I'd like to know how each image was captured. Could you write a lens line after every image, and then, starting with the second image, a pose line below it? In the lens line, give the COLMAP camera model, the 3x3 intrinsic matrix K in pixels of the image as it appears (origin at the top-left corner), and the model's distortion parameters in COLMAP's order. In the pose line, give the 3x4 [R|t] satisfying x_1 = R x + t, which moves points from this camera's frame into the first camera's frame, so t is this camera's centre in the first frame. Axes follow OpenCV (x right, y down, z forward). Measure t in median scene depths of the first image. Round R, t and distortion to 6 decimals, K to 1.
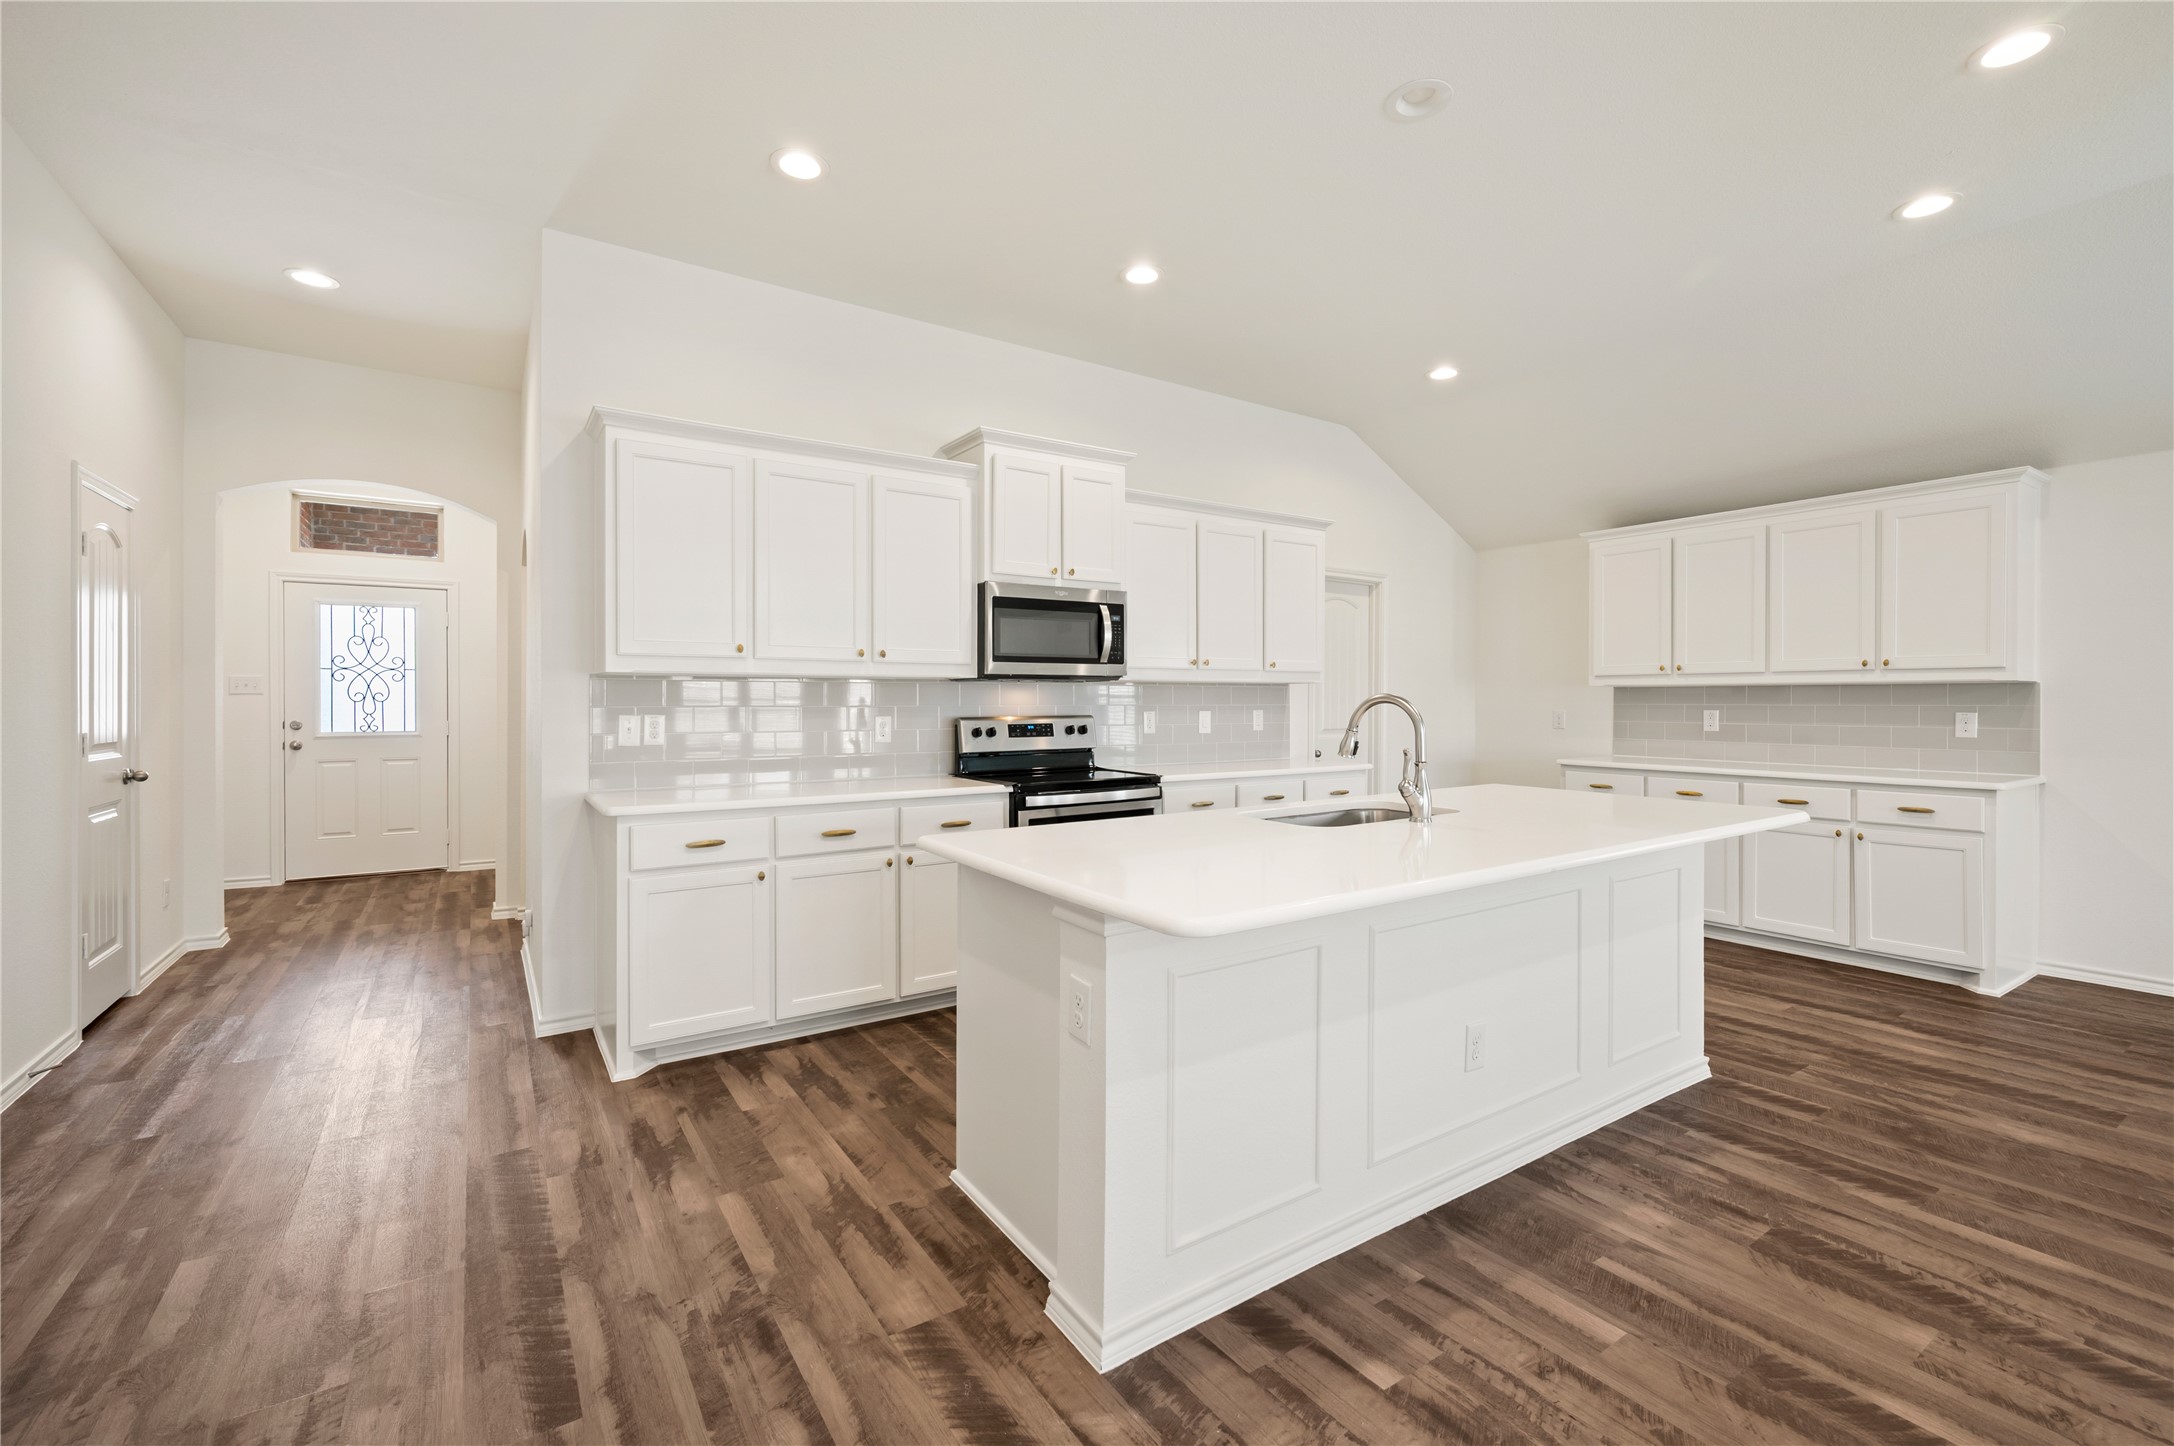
lens RADIAL K [[927.4, 0, 1096.4], [0, 927.4, 707.3], [0, 0, 1]] dist [0.003019, -0.000504]
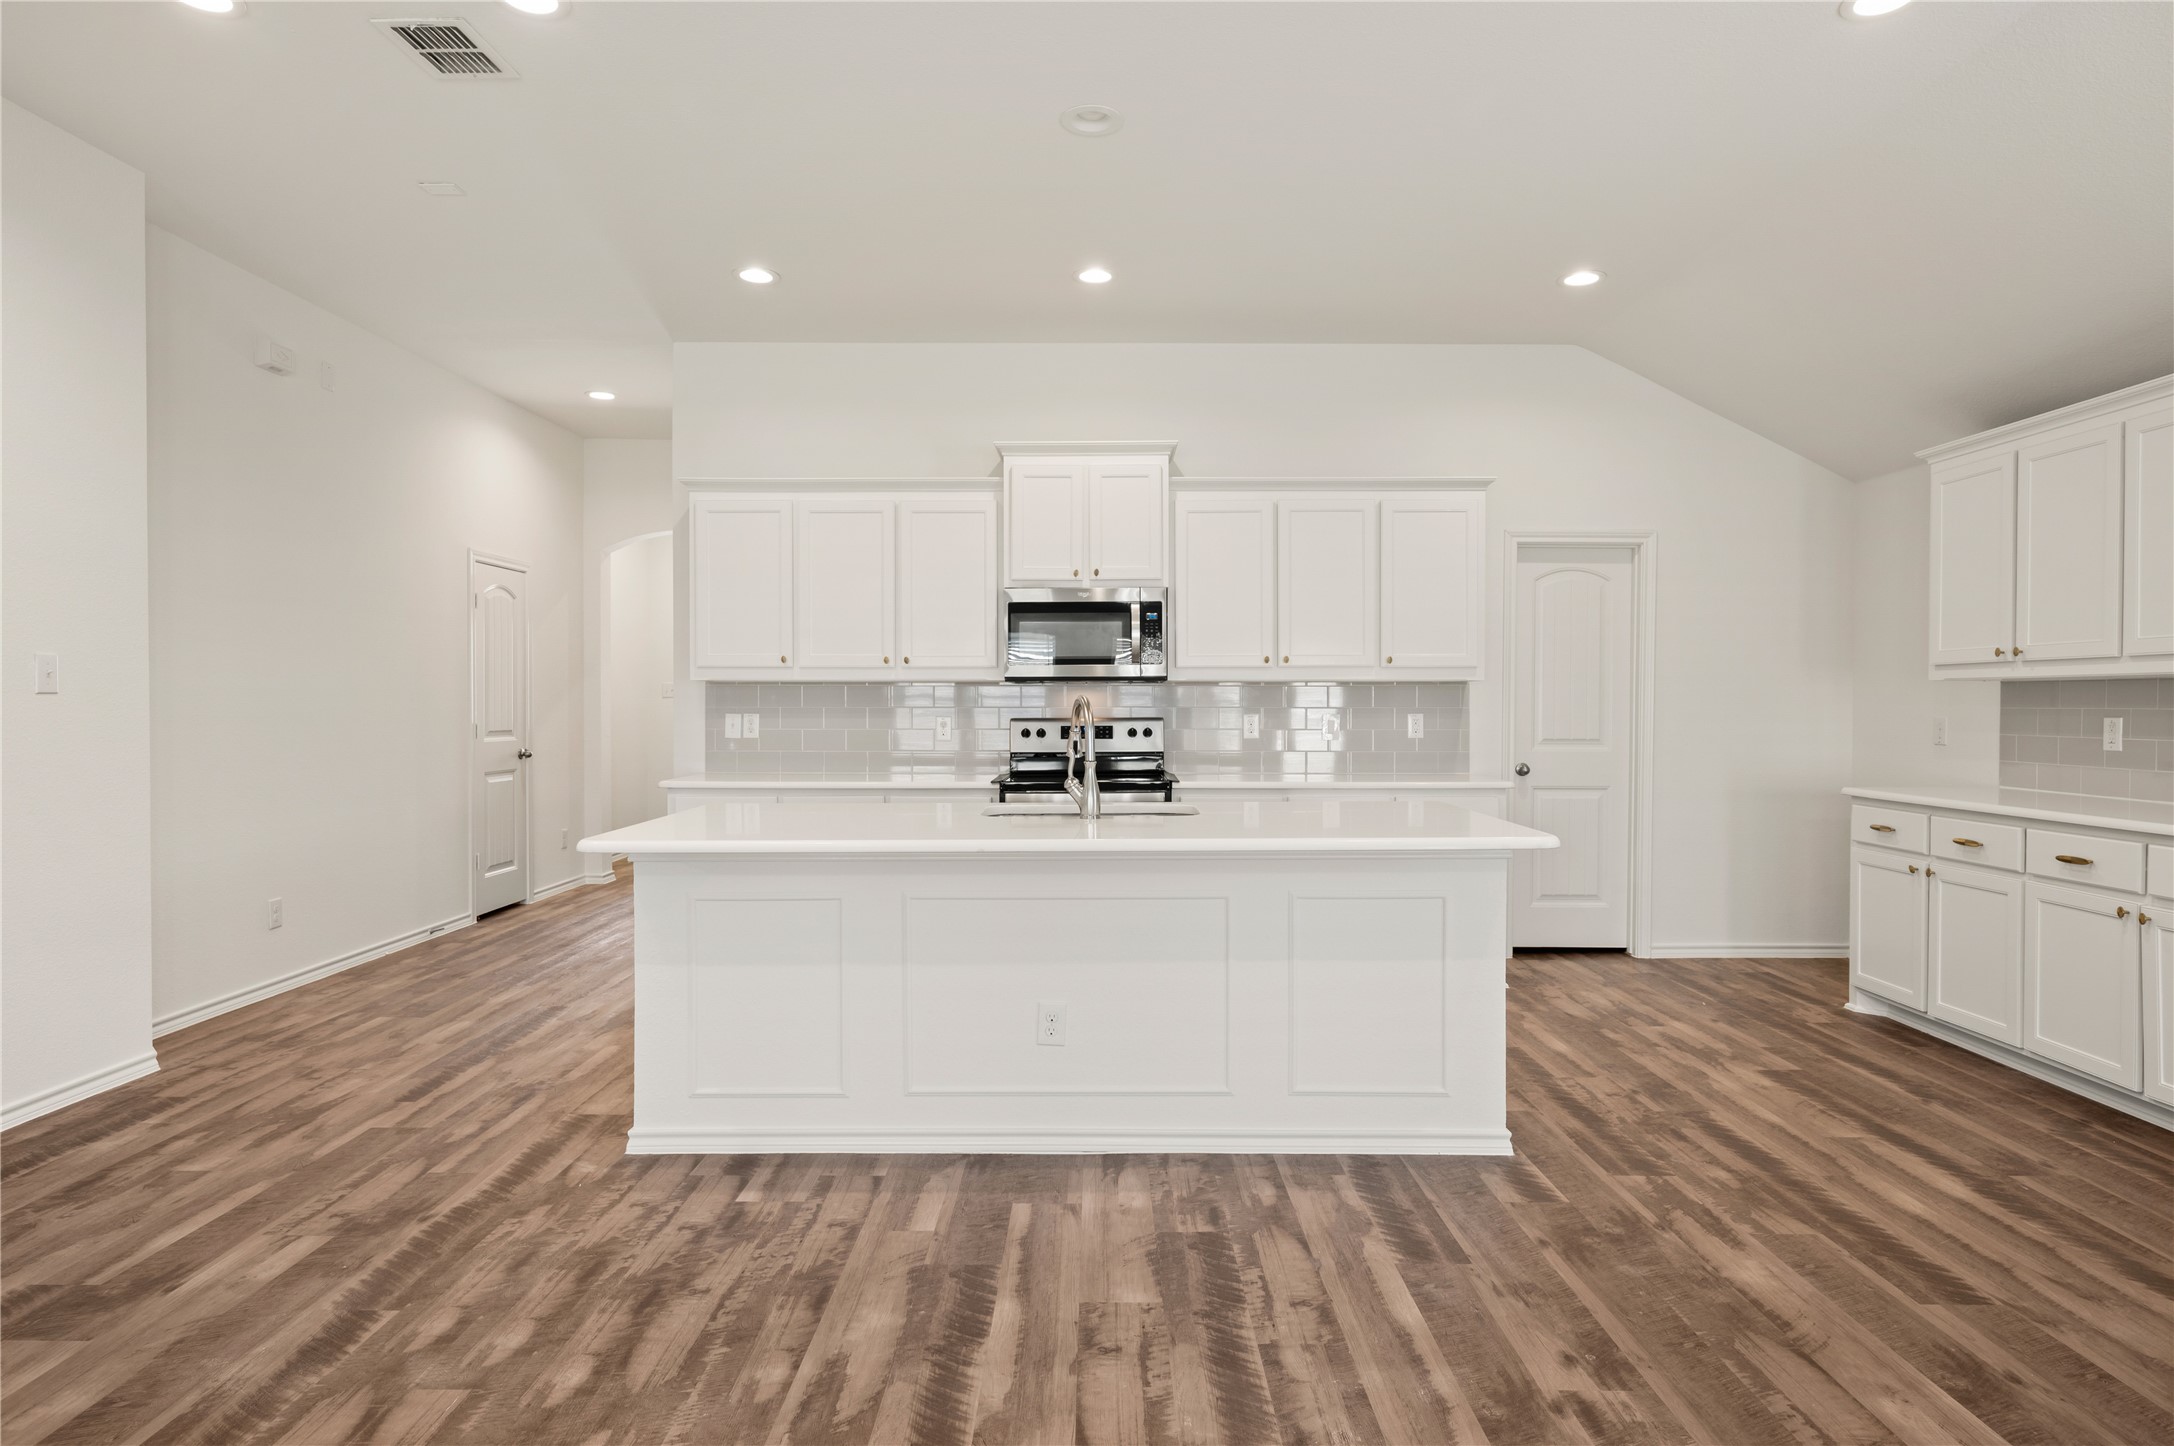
lens RADIAL K [[1213.8, 0, 1088.7], [0, 1213.8, 714.9], [0, 0, 1]] dist [-0.002031, 0.000748]
pose [[0.825925, 0.004978, -0.563758, 1.057899], [-0.004396, 0.999987, 0.002391, 0.004935], [0.563763, 0.000504, 0.825936, -0.114013]]
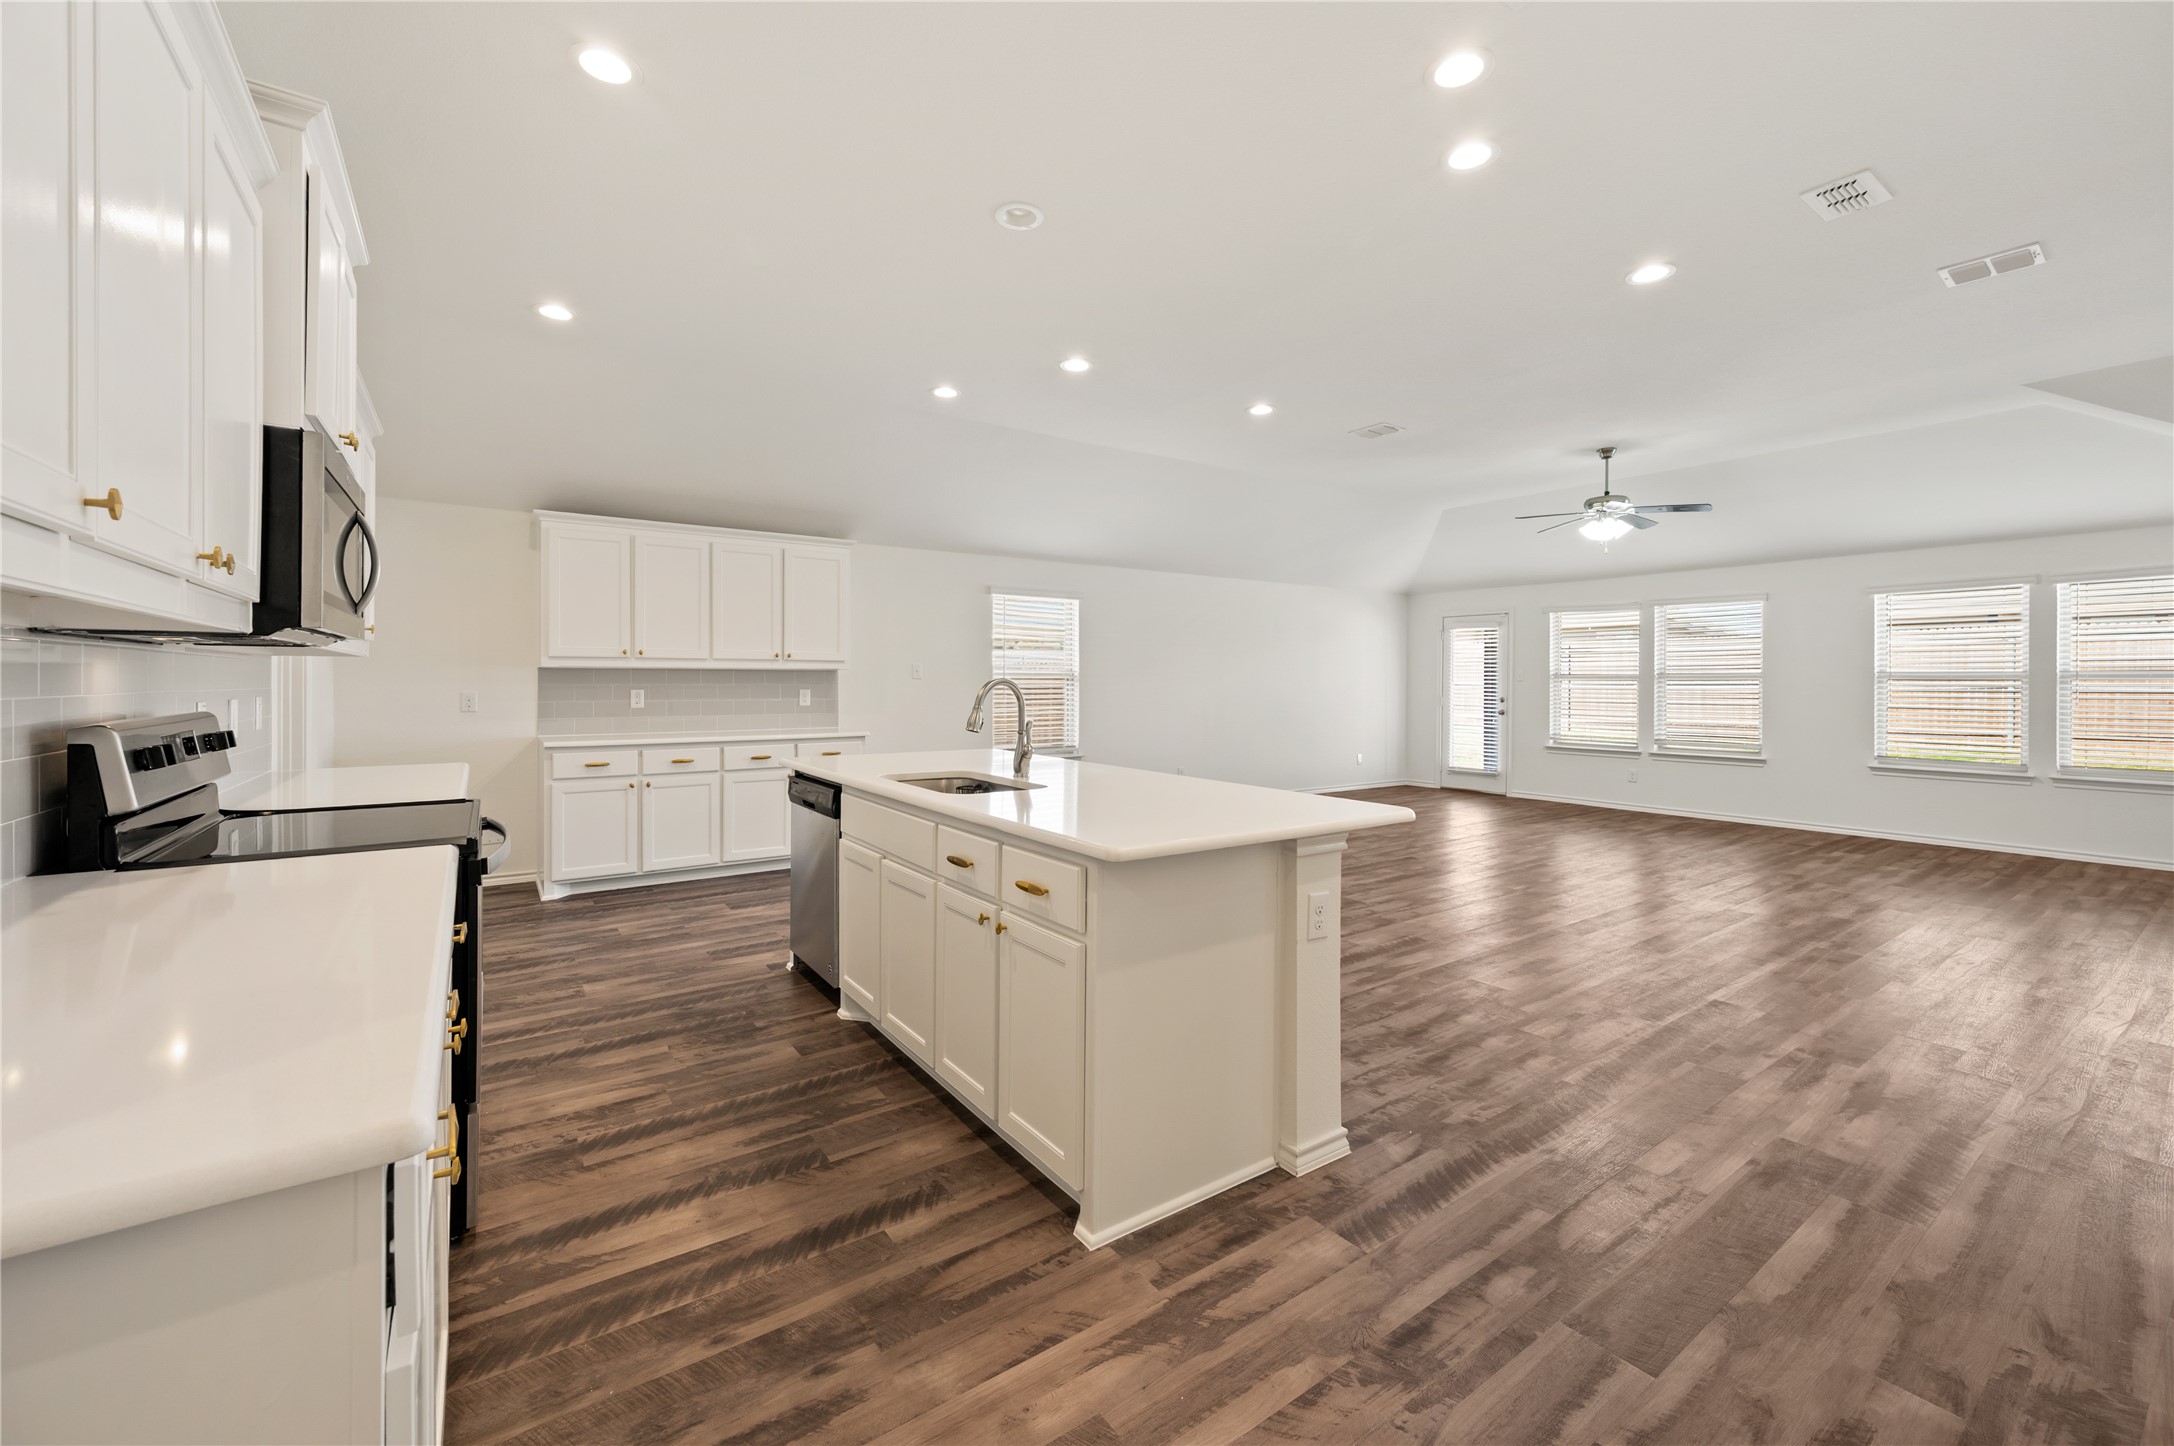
lens RADIAL K [[872.3, 0, 1096.5], [0, 872.3, 682.3], [0, 0, 1]] dist [0.001235, 0.000039]
pose [[-0.027232, -0.001660, 0.999628, -0.826243], [0.005875, 0.999981, 0.001820, -0.008755], [-0.999612, 0.005923, -0.027222, 0.883908]]
